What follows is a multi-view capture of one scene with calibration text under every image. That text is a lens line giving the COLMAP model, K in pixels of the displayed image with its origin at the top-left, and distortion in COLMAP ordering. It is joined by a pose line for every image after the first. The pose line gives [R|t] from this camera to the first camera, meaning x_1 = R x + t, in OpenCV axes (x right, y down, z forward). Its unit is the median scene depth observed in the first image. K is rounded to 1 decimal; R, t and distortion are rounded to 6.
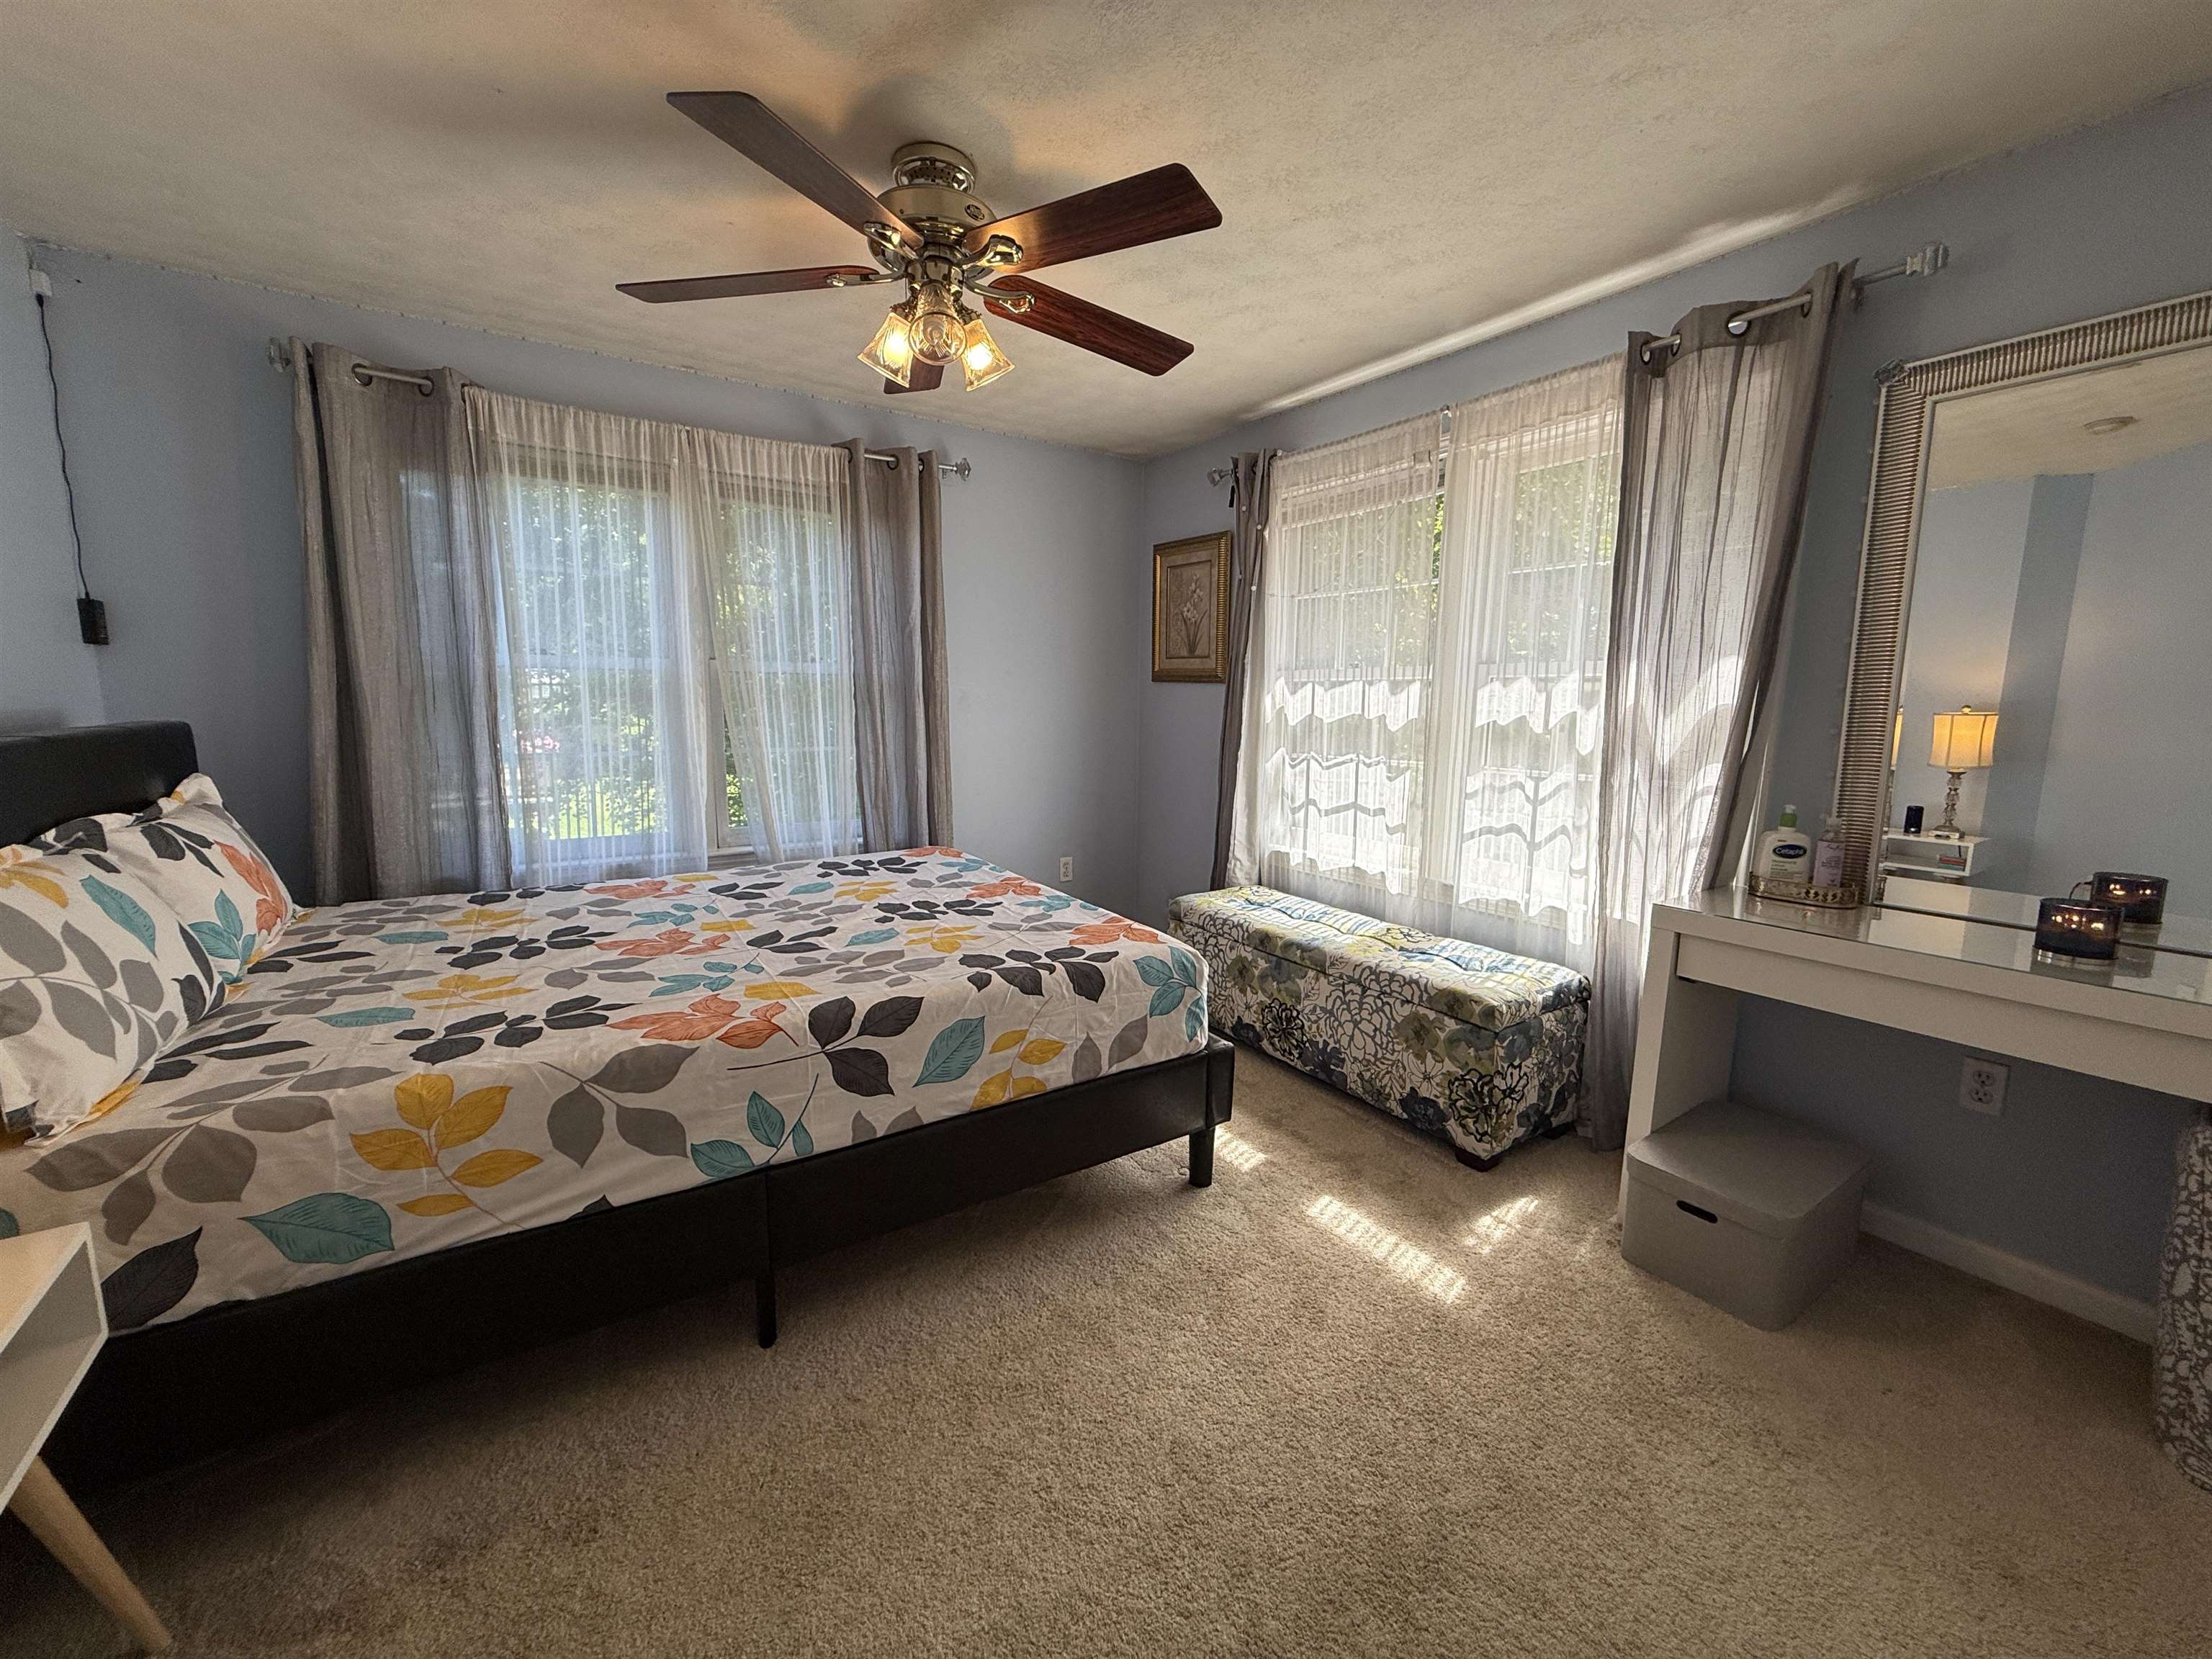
lens RADIAL K [[881.9, 0, 1101.8], [0, 881.9, 828.4], [0, 0, 1]] dist [-0.000747, 0.000578]
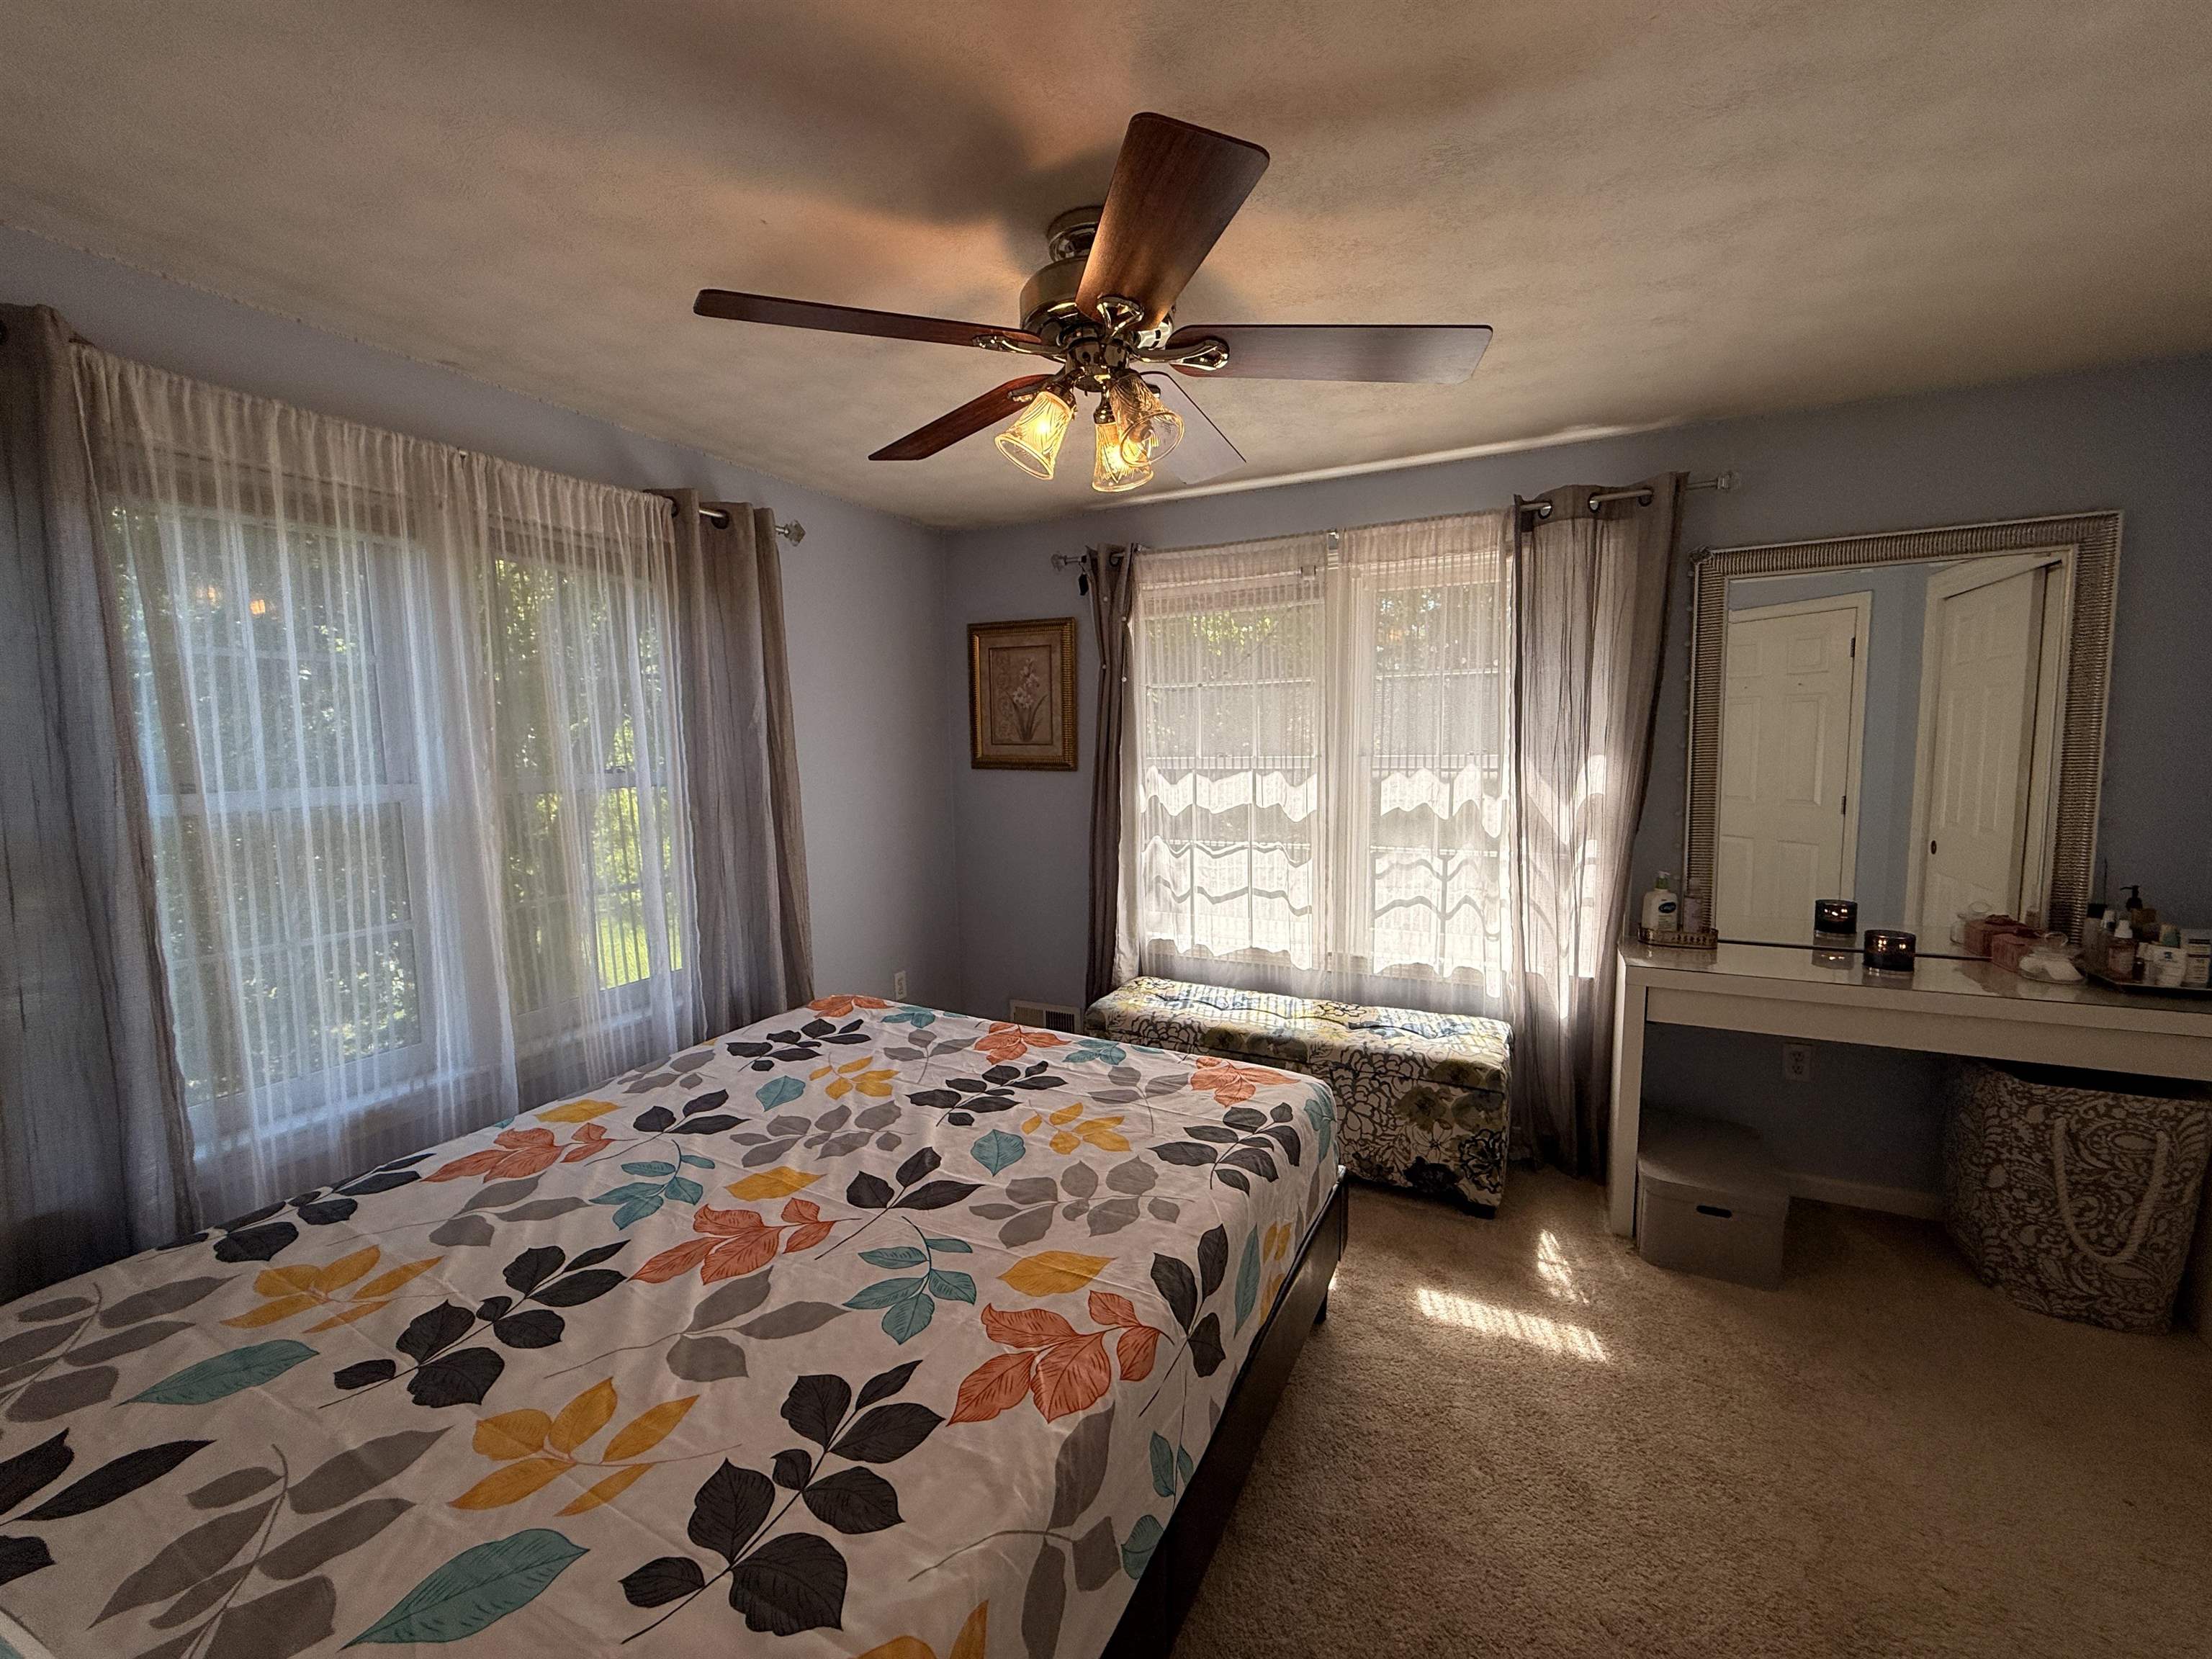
lens RADIAL K [[881.3, 0, 1099.3], [0, 881.3, 828.0], [0, 0, 1]] dist [-0.000838, 0.000013]
pose [[0.869507, -0.075986, 0.488040, -0.460249], [0.098166, 0.994969, -0.019981, -0.117678], [-0.484067, 0.065282, 0.872592, 0.211533]]
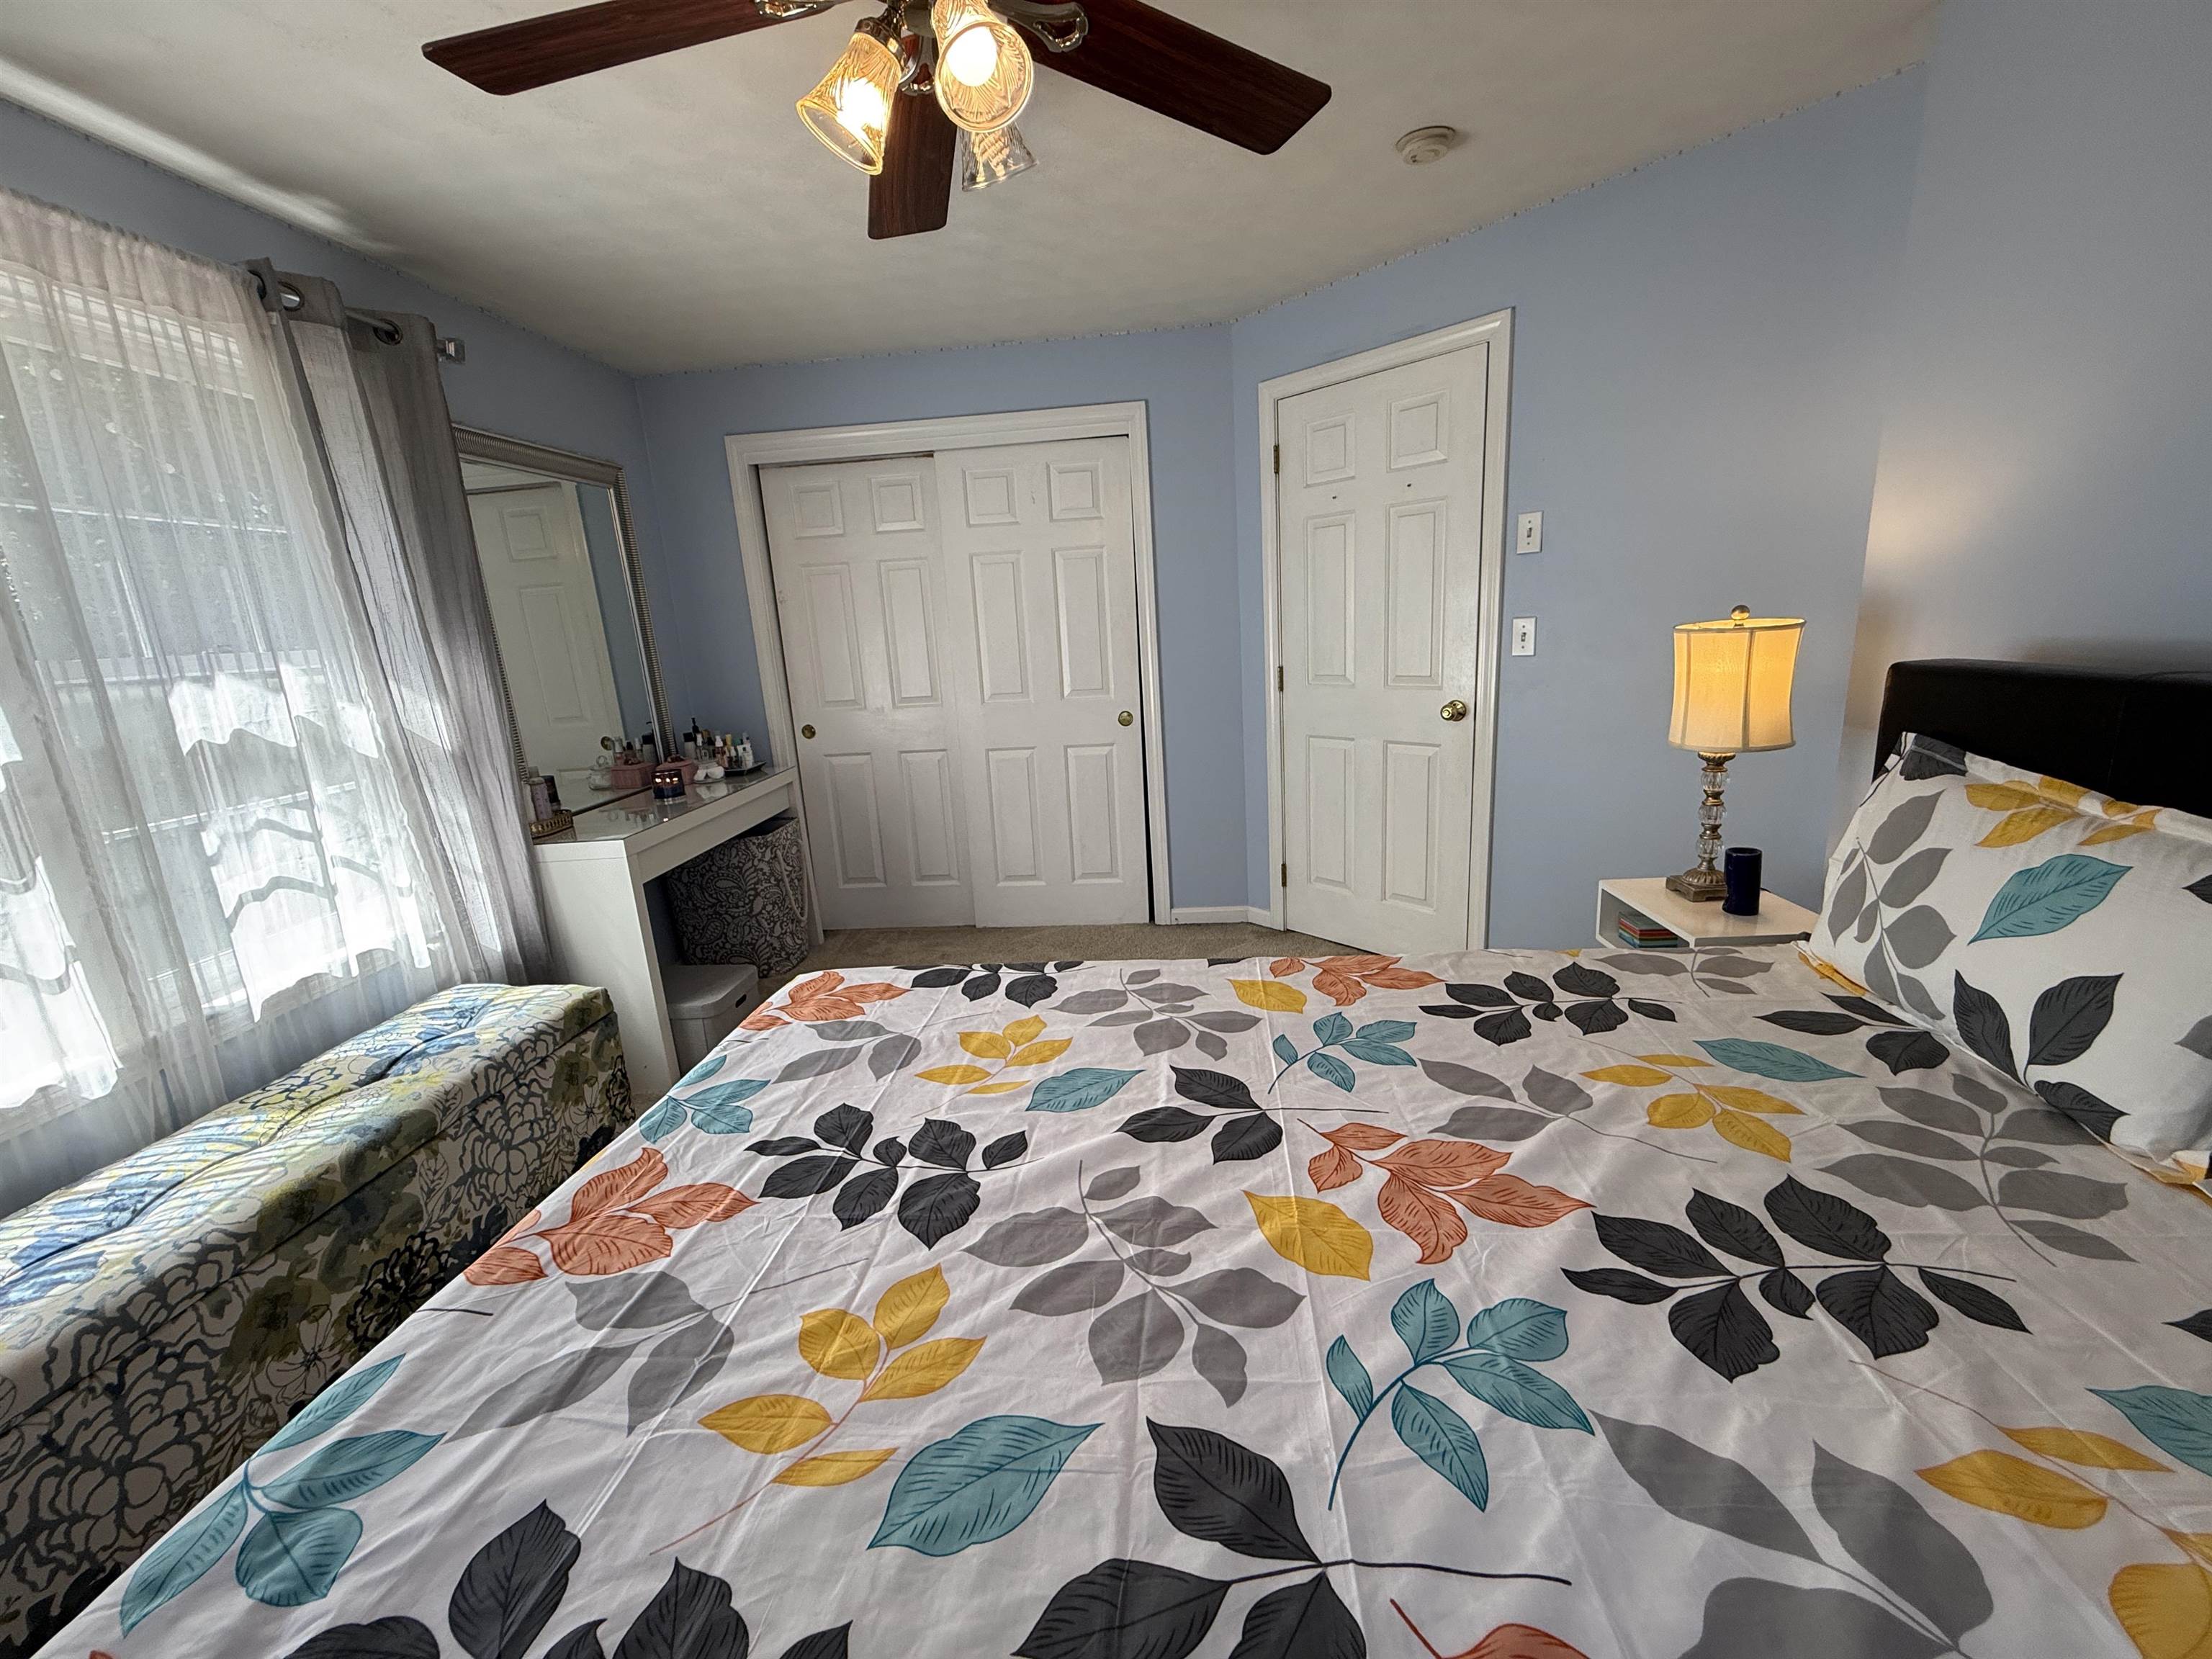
lens RADIAL K [[881.9, 0, 1101.8], [0, 881.9, 828.4], [0, 0, 1]] dist [-0.000747, 0.000578]
pose [[-0.785339, -0.102534, 0.610515, -0.516426], [0.147910, 0.926549, 0.345875, -0.201148], [-0.601136, 0.361931, -0.712490, 1.141012]]
